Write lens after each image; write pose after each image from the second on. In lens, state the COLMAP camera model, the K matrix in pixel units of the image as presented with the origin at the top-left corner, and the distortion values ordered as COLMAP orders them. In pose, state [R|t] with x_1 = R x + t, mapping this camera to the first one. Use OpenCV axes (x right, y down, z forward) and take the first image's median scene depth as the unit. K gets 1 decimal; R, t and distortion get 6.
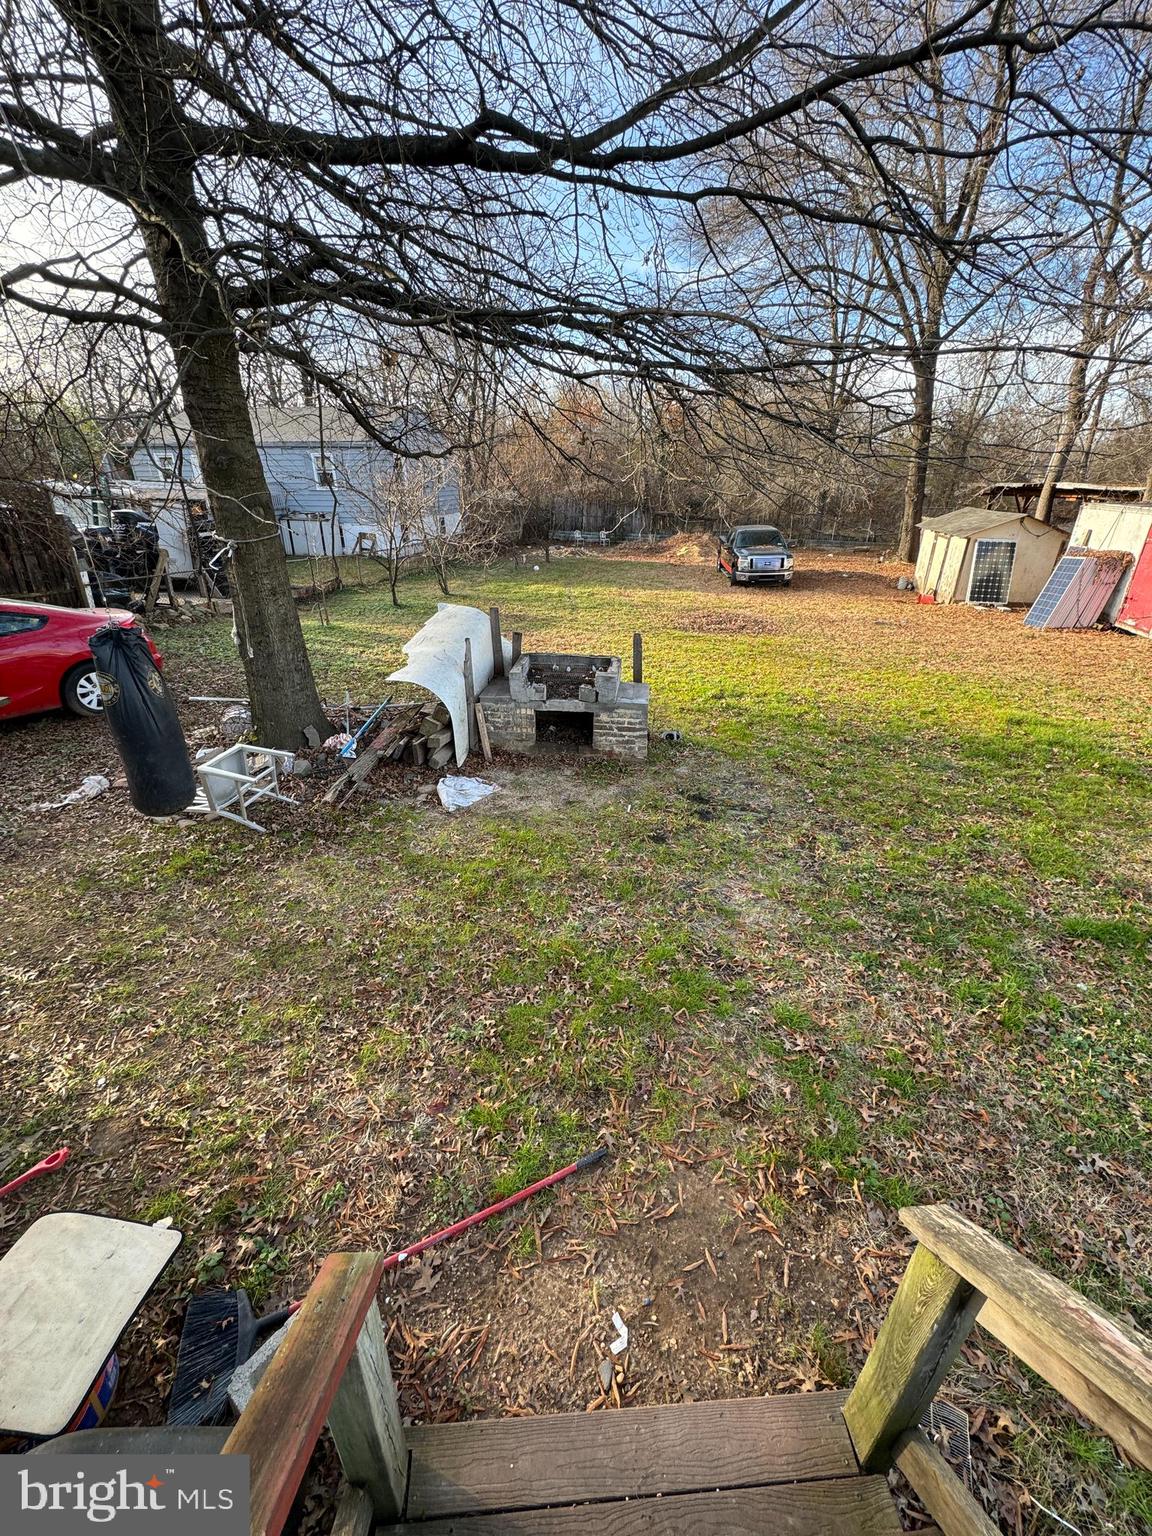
lens RADIAL K [[613.8, 0, 575.0], [0, 613.8, 771.0], [0, 0, 1]] dist [-0.002644, 0.000779]
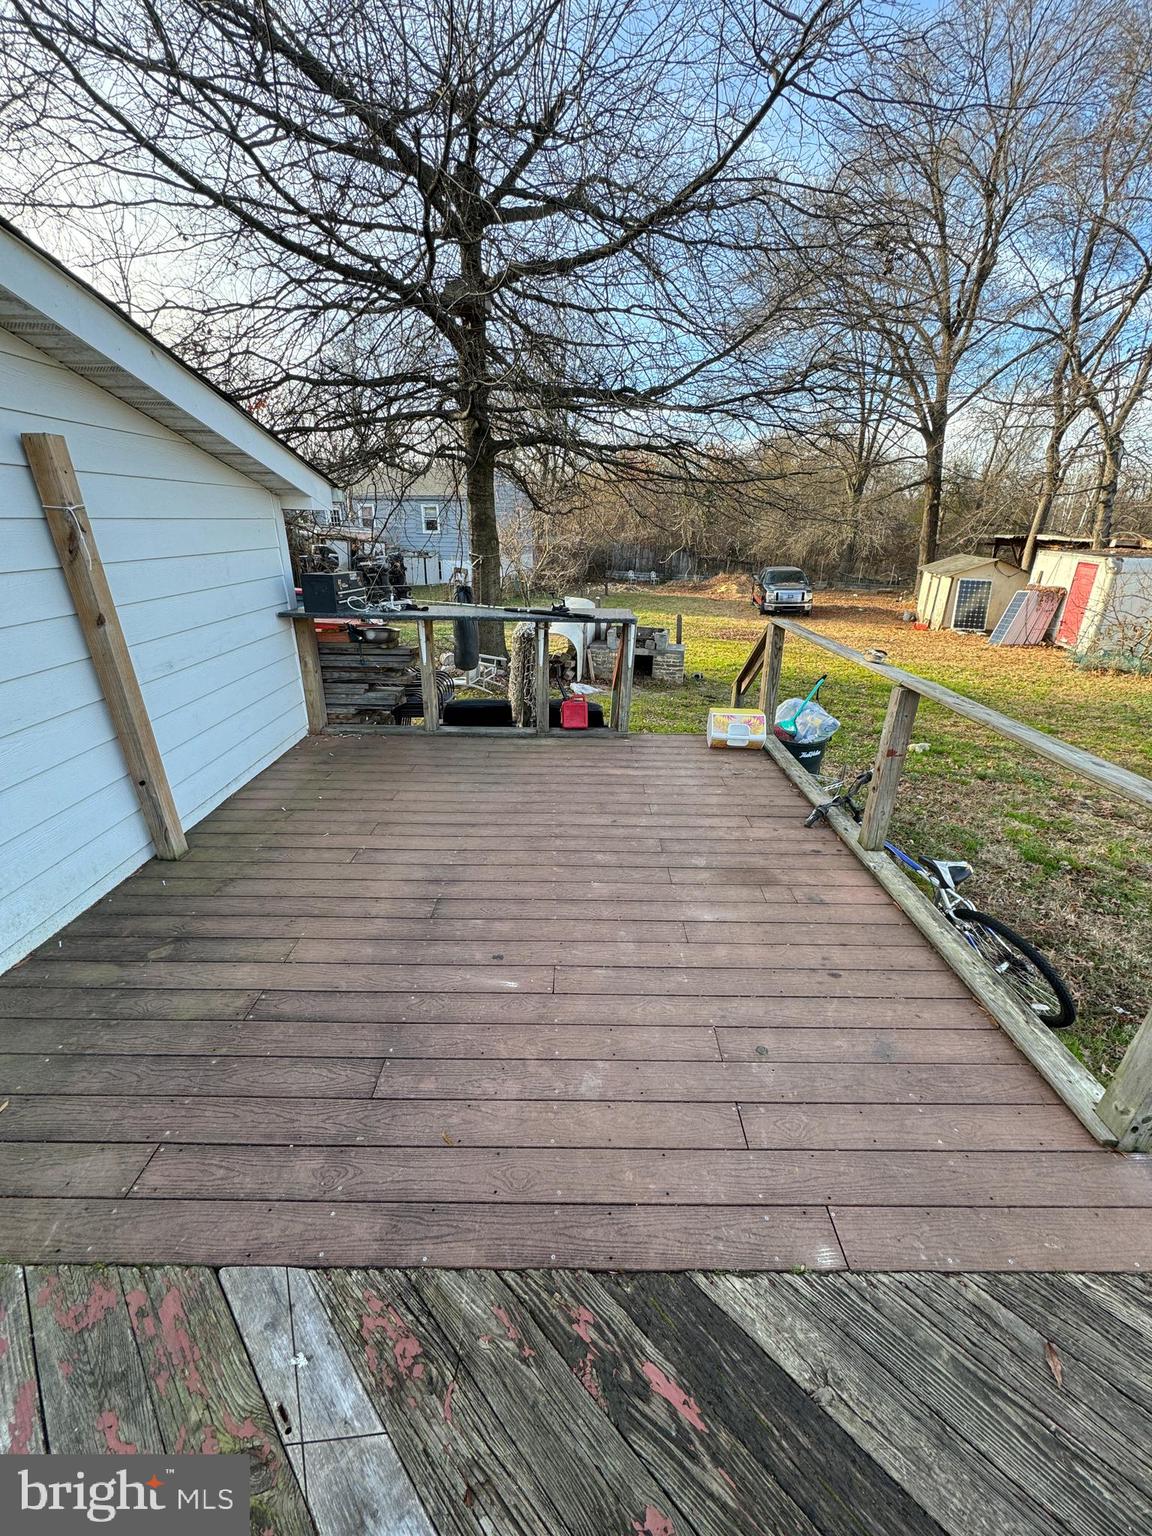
lens RADIAL K [[613.8, 0, 573.6], [0, 613.8, 772.2], [0, 0, 1]] dist [-0.002644, 0.000779]
pose [[0.996944, 0.038250, -0.068117, -0.019059], [-0.042475, 0.997190, -0.061702, 0.104350], [0.065565, 0.064407, 0.995768, -0.221879]]
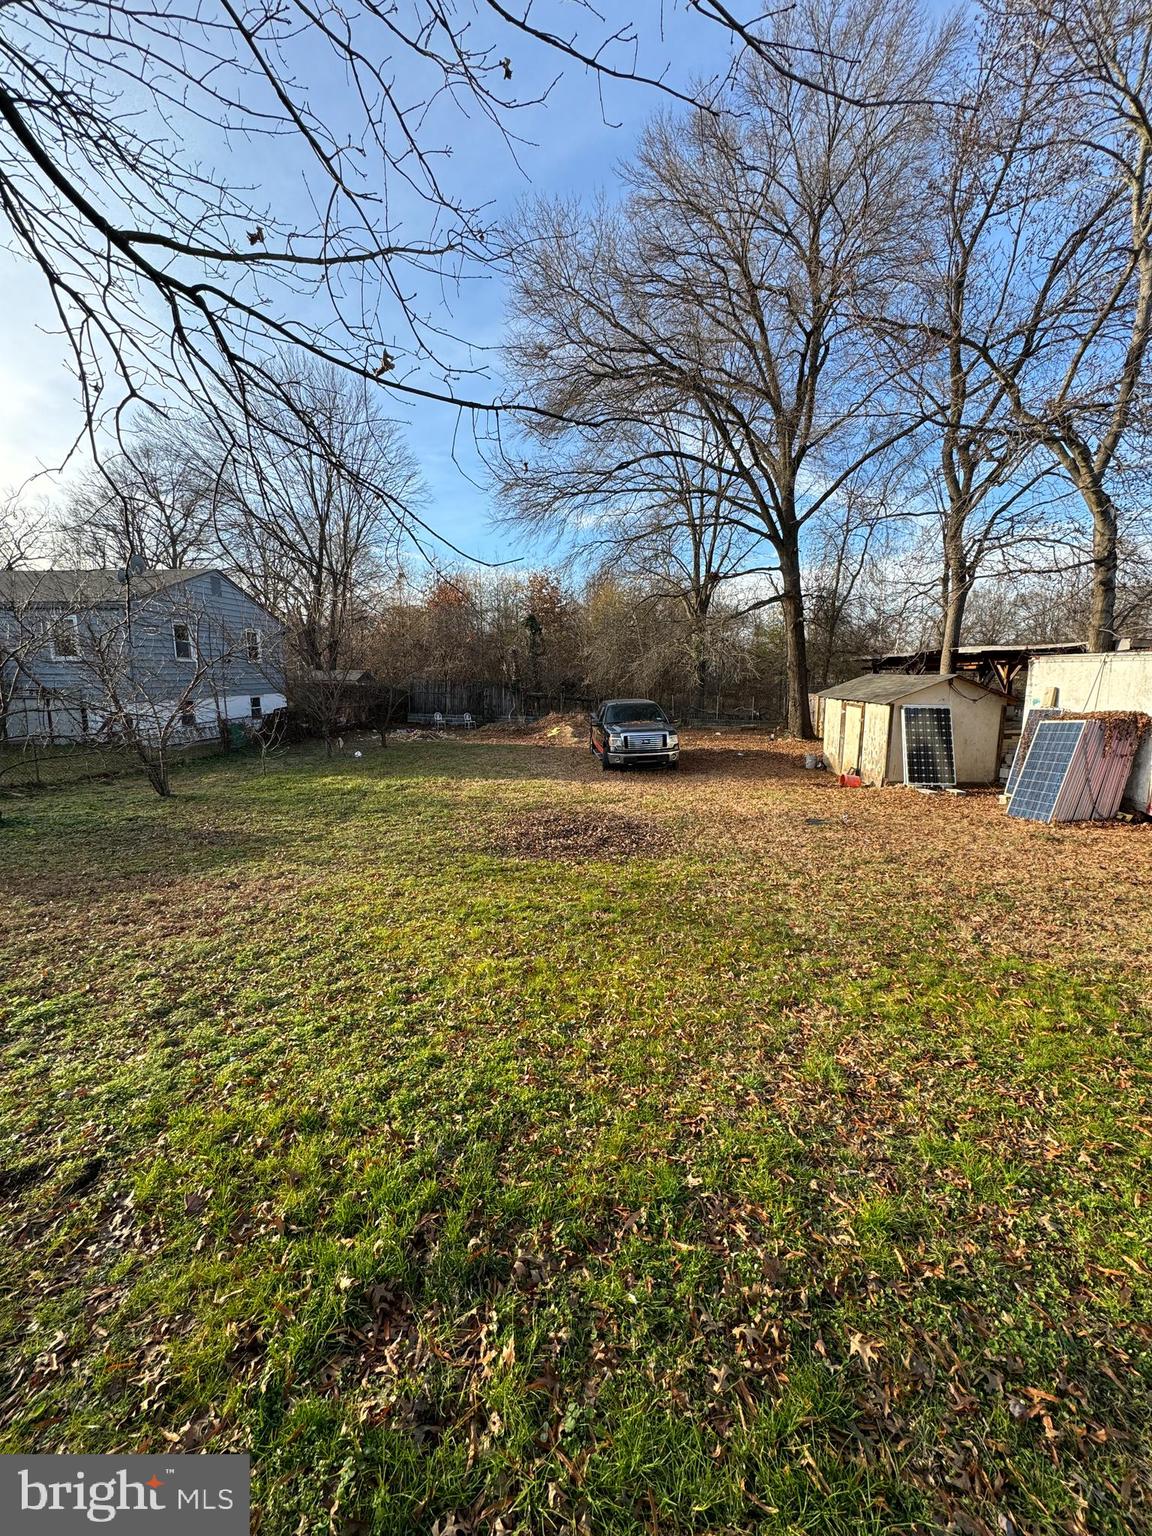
lens RADIAL K [[613.8, 0, 574.8], [0, 613.8, 767.2], [0, 0, 1]] dist [-0.002644, 0.000779]
pose [[0.988086, -0.025506, 0.151774, 0.108858], [0.068797, 0.955356, -0.287337, -0.093190], [-0.137669, 0.294356, 0.945728, 0.295619]]
